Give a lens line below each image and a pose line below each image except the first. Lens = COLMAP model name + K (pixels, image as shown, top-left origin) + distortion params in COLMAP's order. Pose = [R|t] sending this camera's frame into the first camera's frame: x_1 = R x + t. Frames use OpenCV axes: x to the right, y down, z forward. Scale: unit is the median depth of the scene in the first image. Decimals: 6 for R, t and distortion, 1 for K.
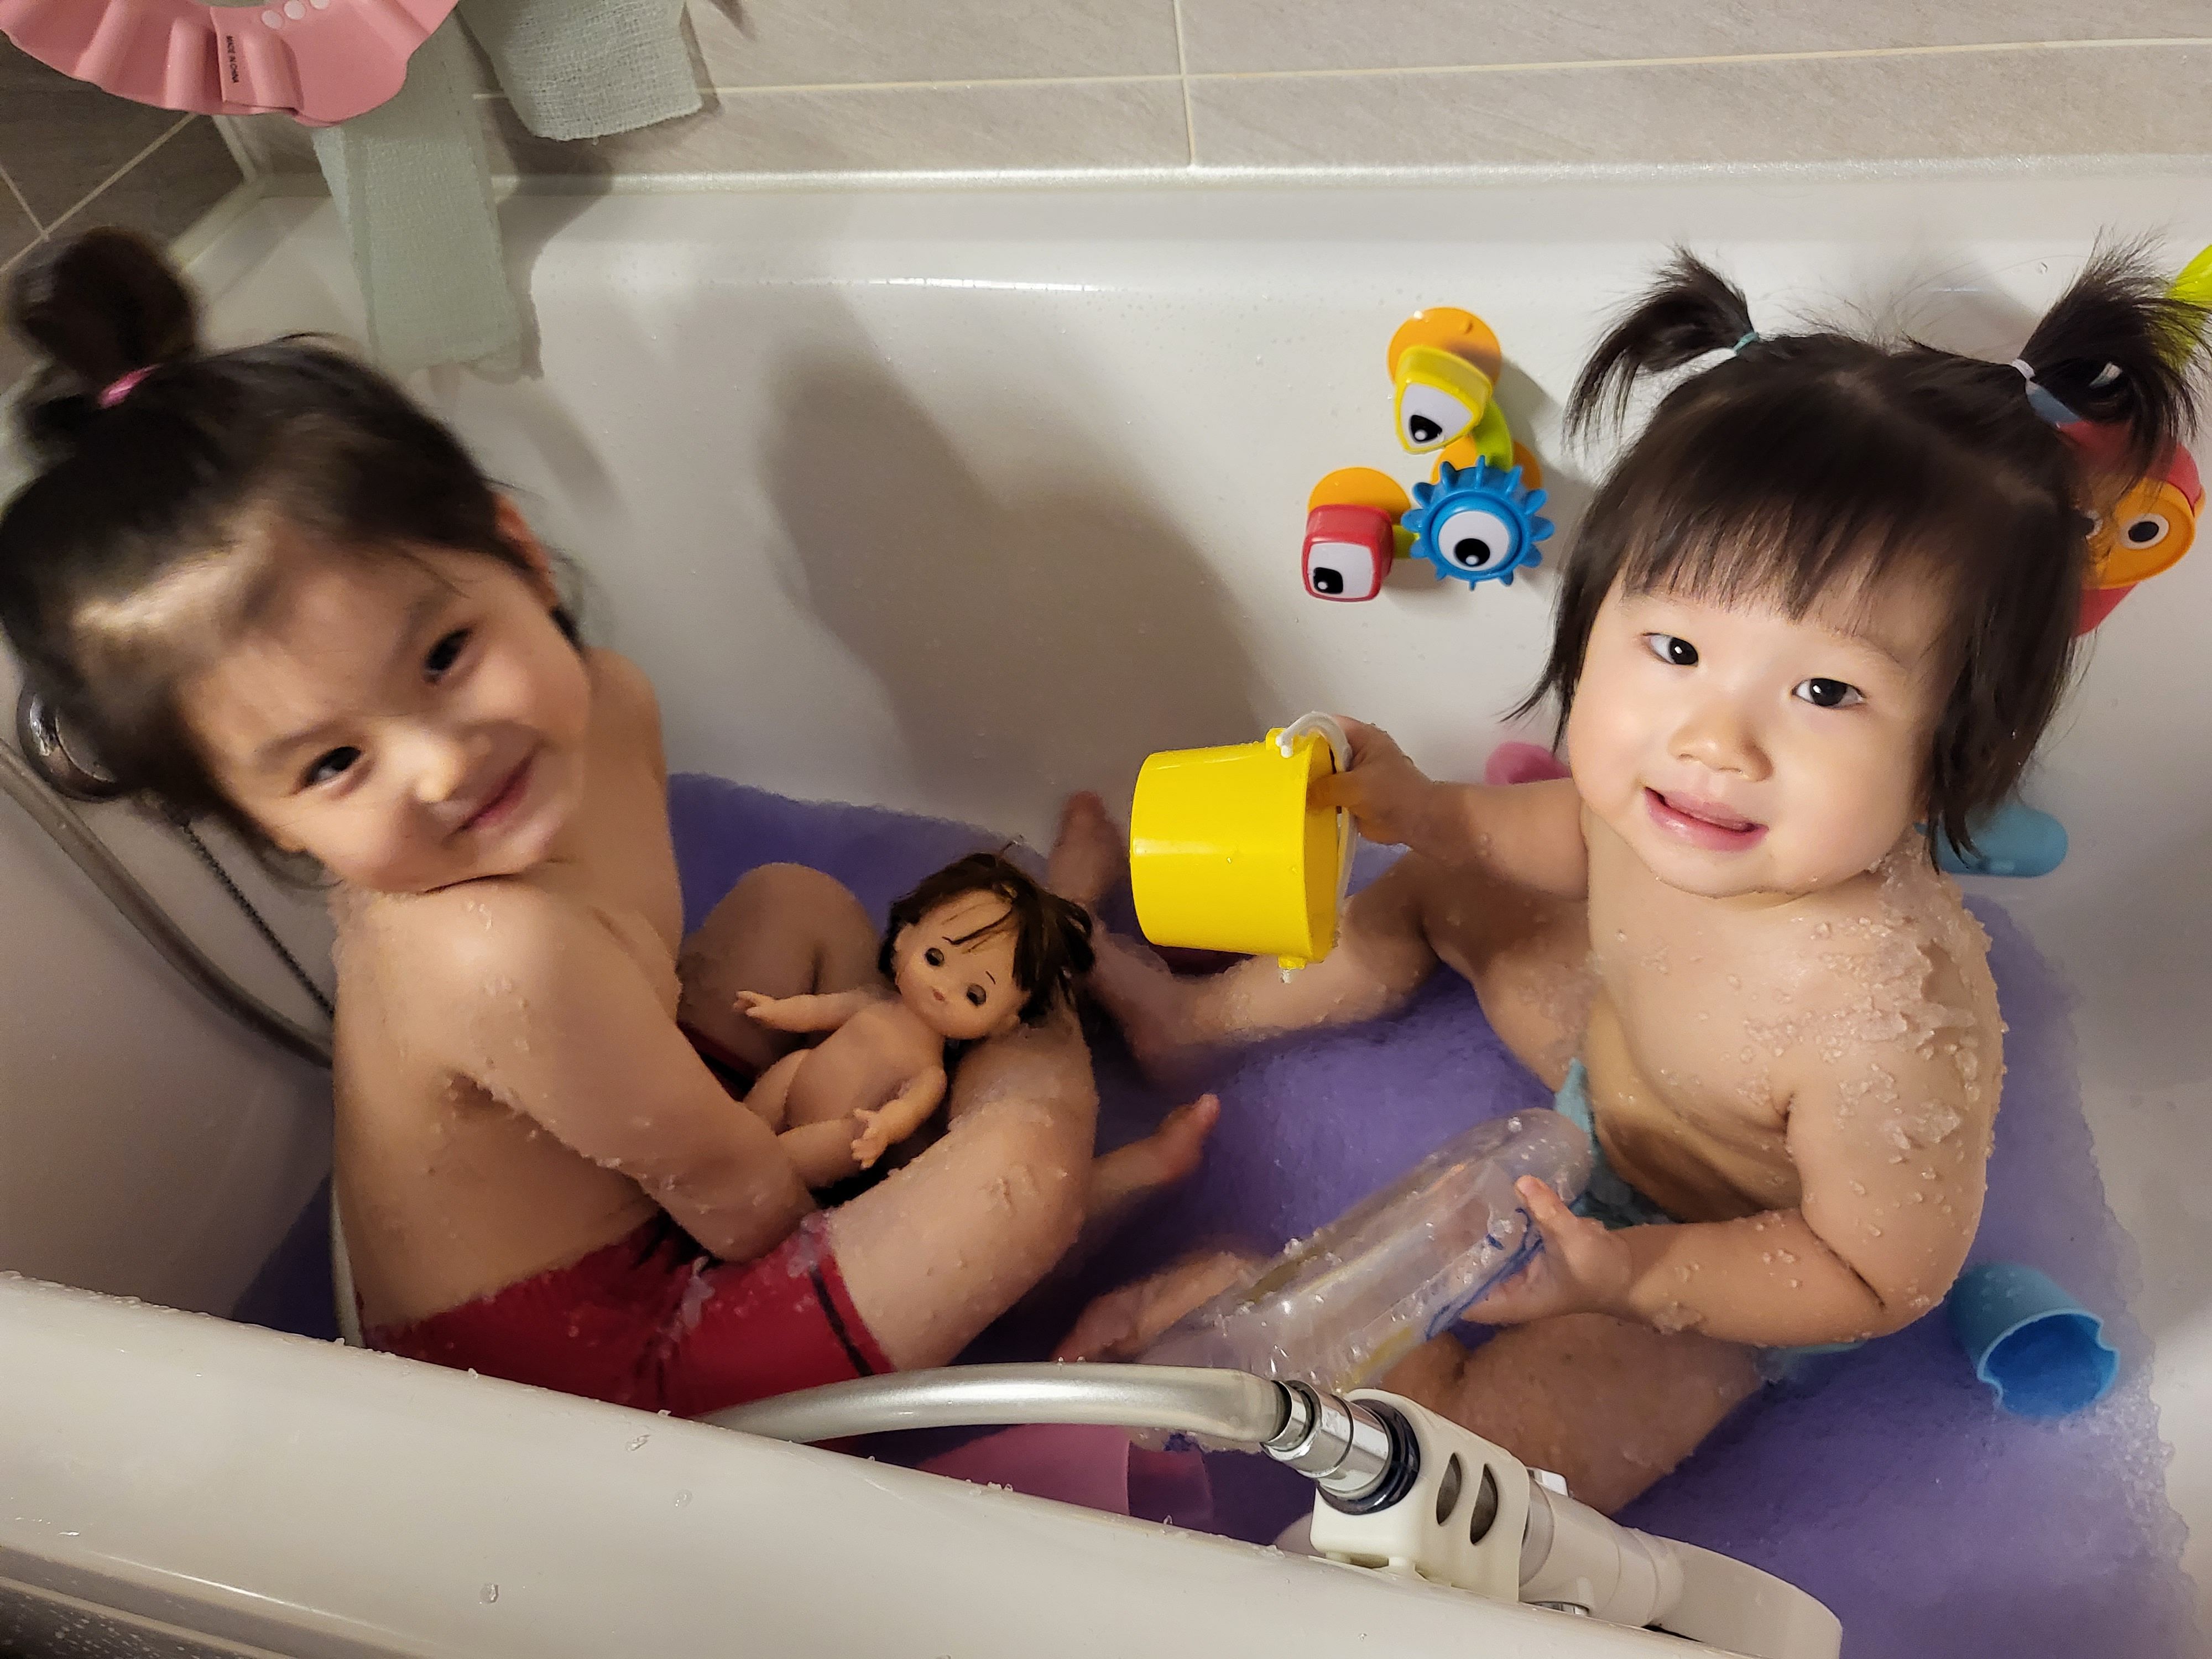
lens RADIAL K [[1662.6, 0, 1093.6], [0, 1662.6, 813.6], [0, 0, 1]] dist [-0.001309, 0.018592]
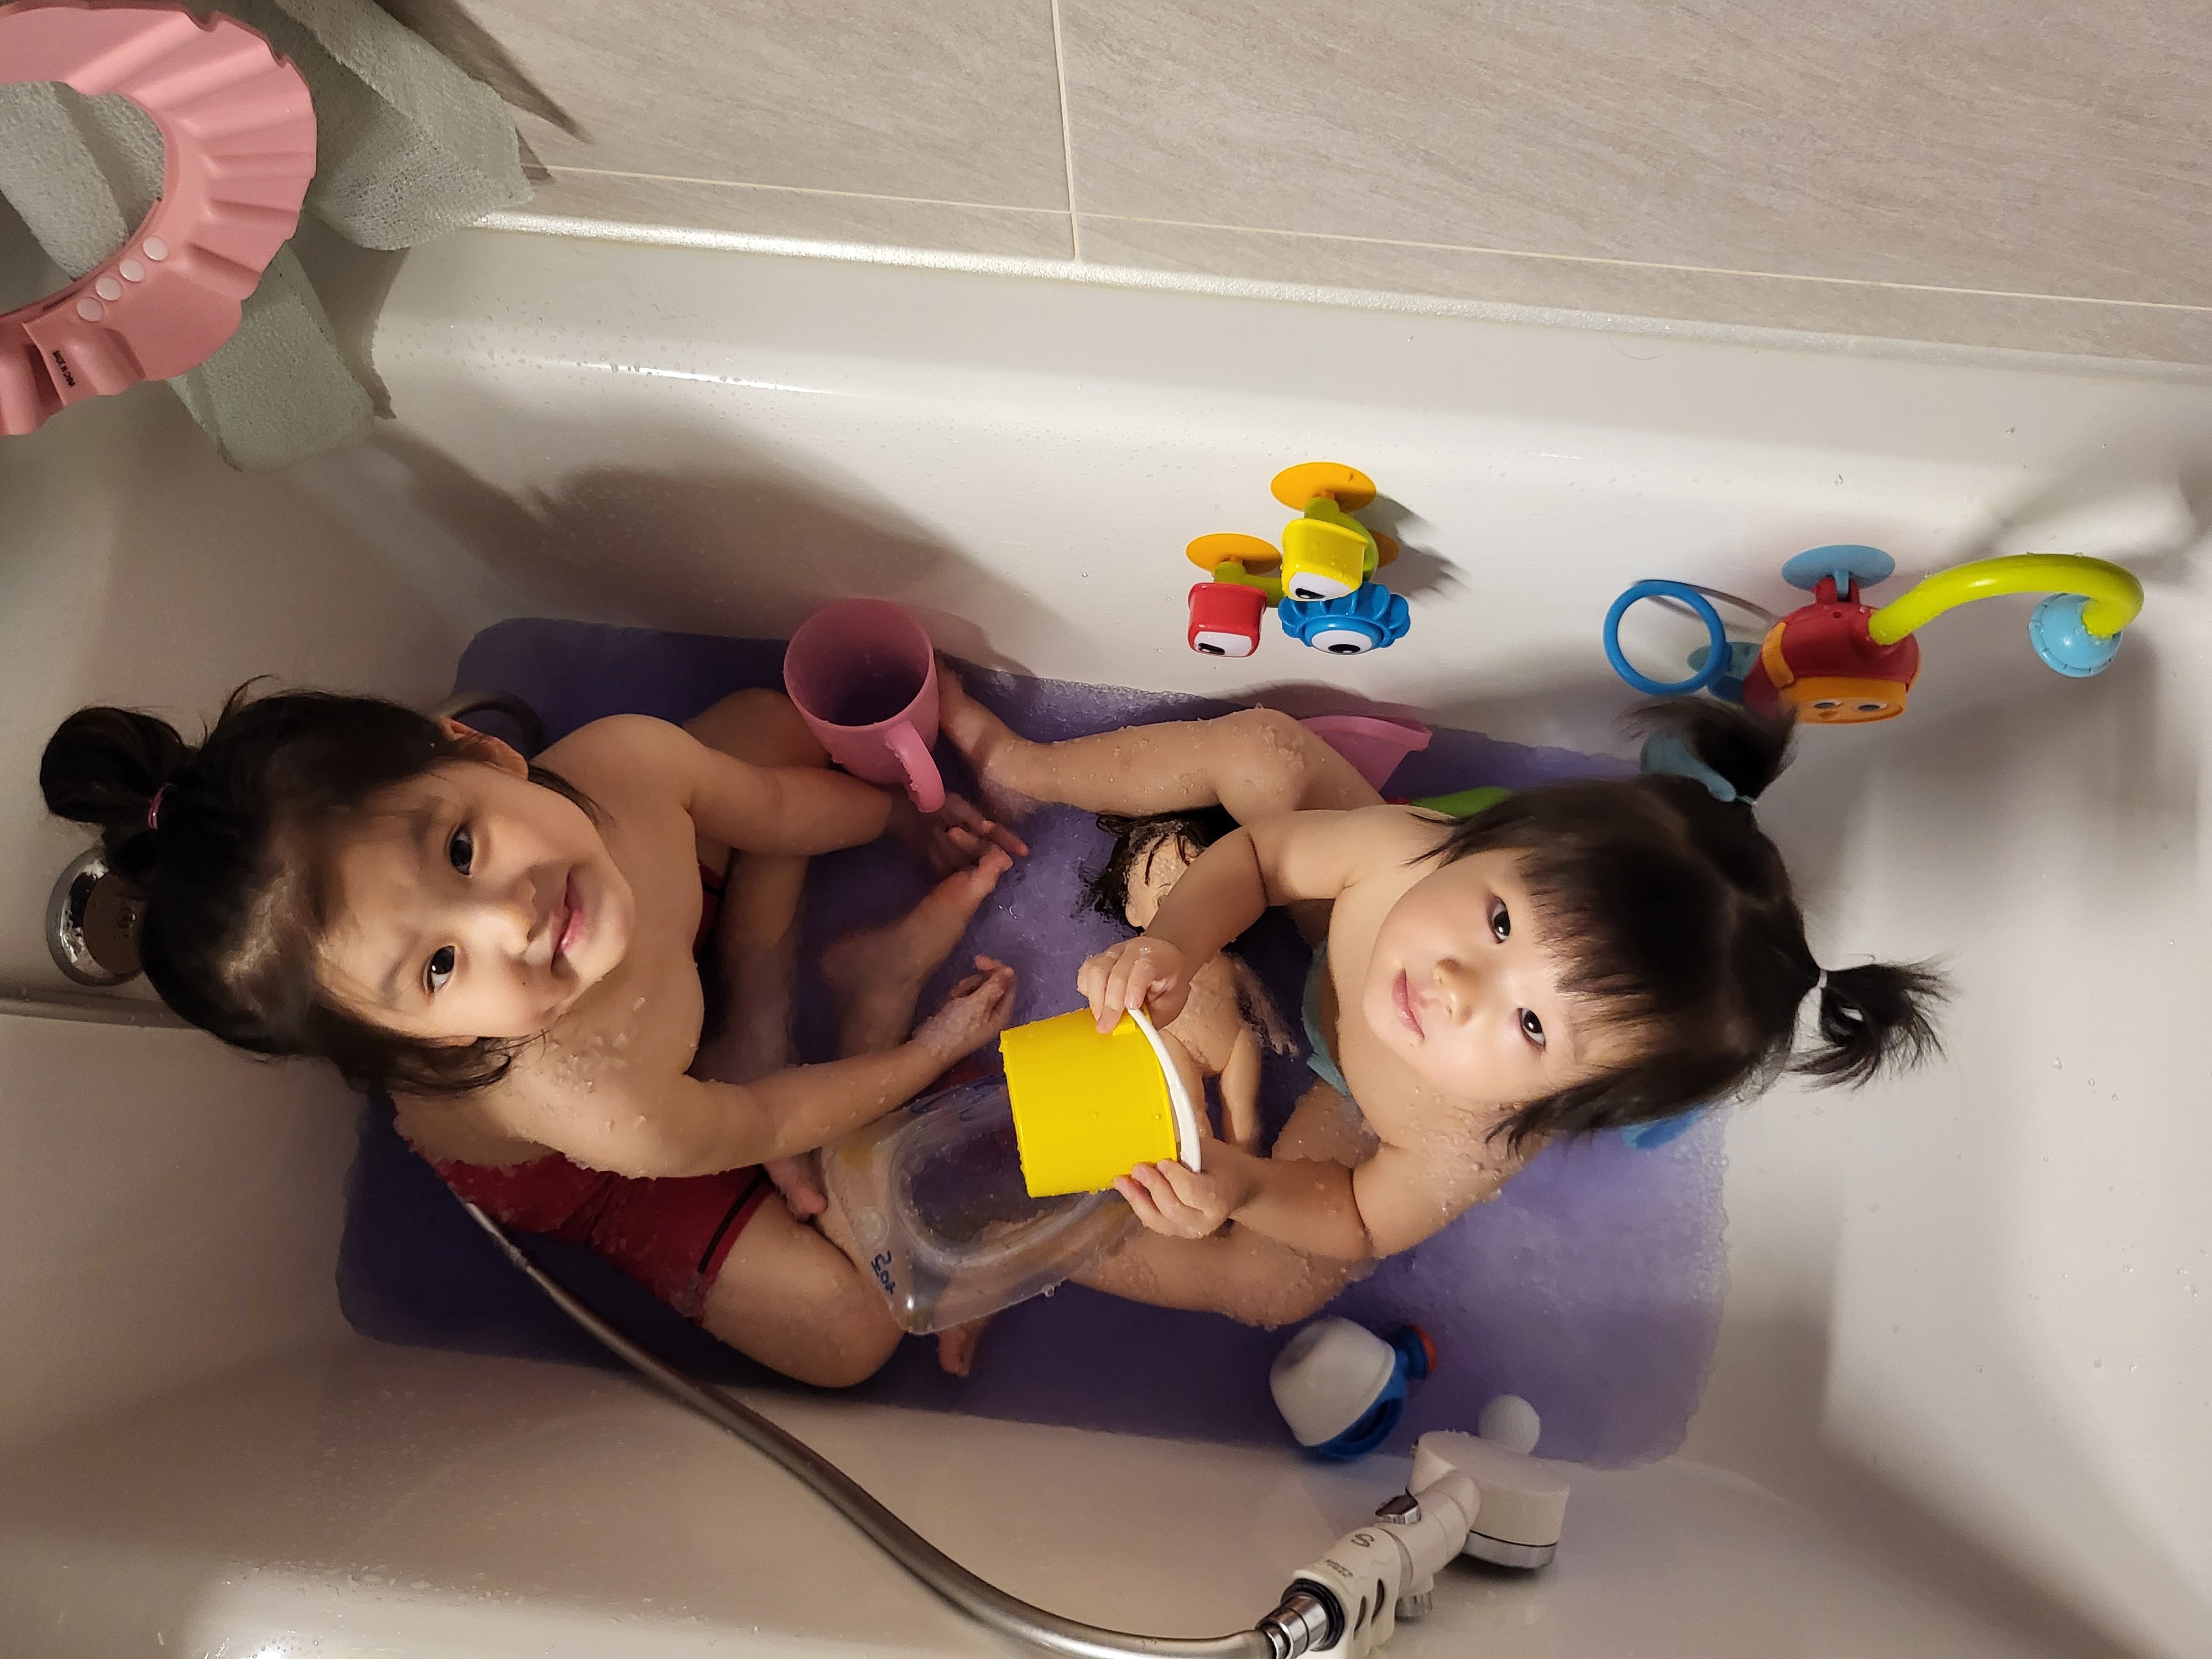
lens RADIAL K [[1662.6, 0, 1107.7], [0, 1662.6, 813.8], [0, 0, 1]] dist [-0.001309, 0.018592]
pose [[0.982998, -0.115983, 0.142348, -0.105877], [0.024607, 0.851466, 0.523832, -0.663593], [-0.181960, -0.511423, 0.839844, 0.005149]]
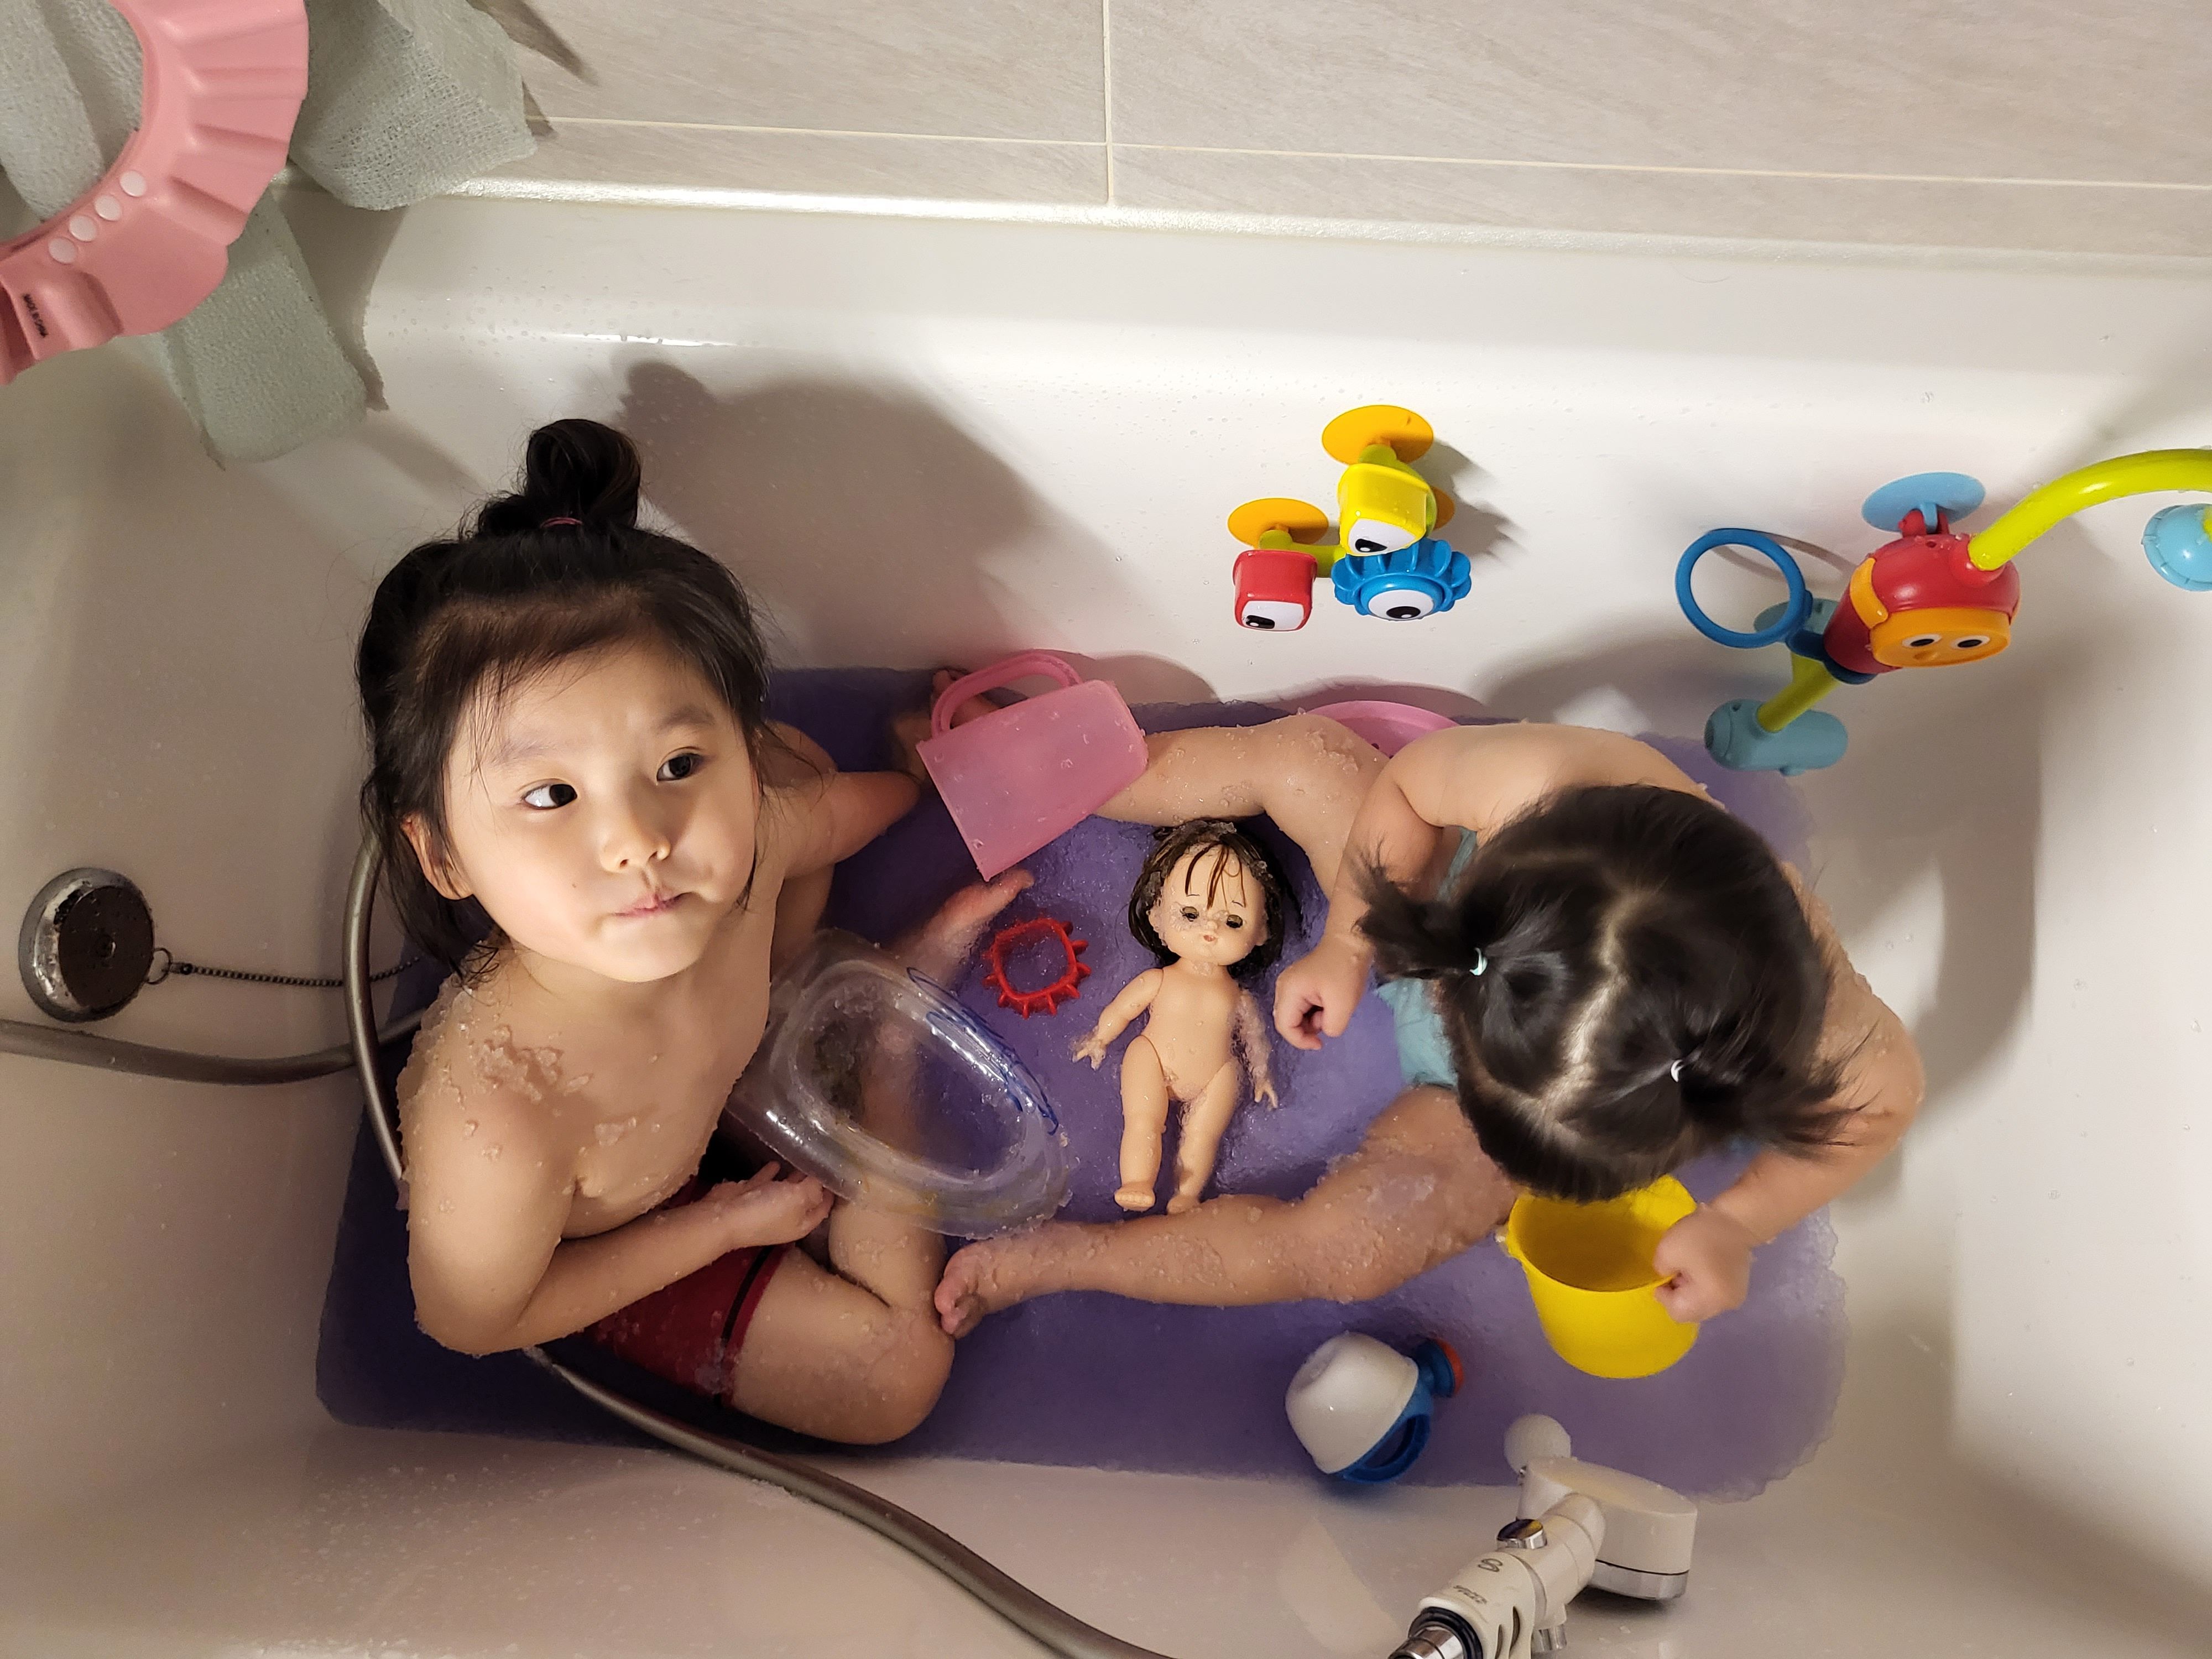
lens RADIAL K [[1662.6, 0, 1106.2], [0, 1662.6, 825.9], [0, 0, 1]] dist [-0.001309, 0.018592]
pose [[0.975556, -0.148324, 0.162145, -0.153858], [0.054902, 0.878962, 0.473720, -0.556945], [-0.212784, -0.453239, 0.865620, 0.038305]]
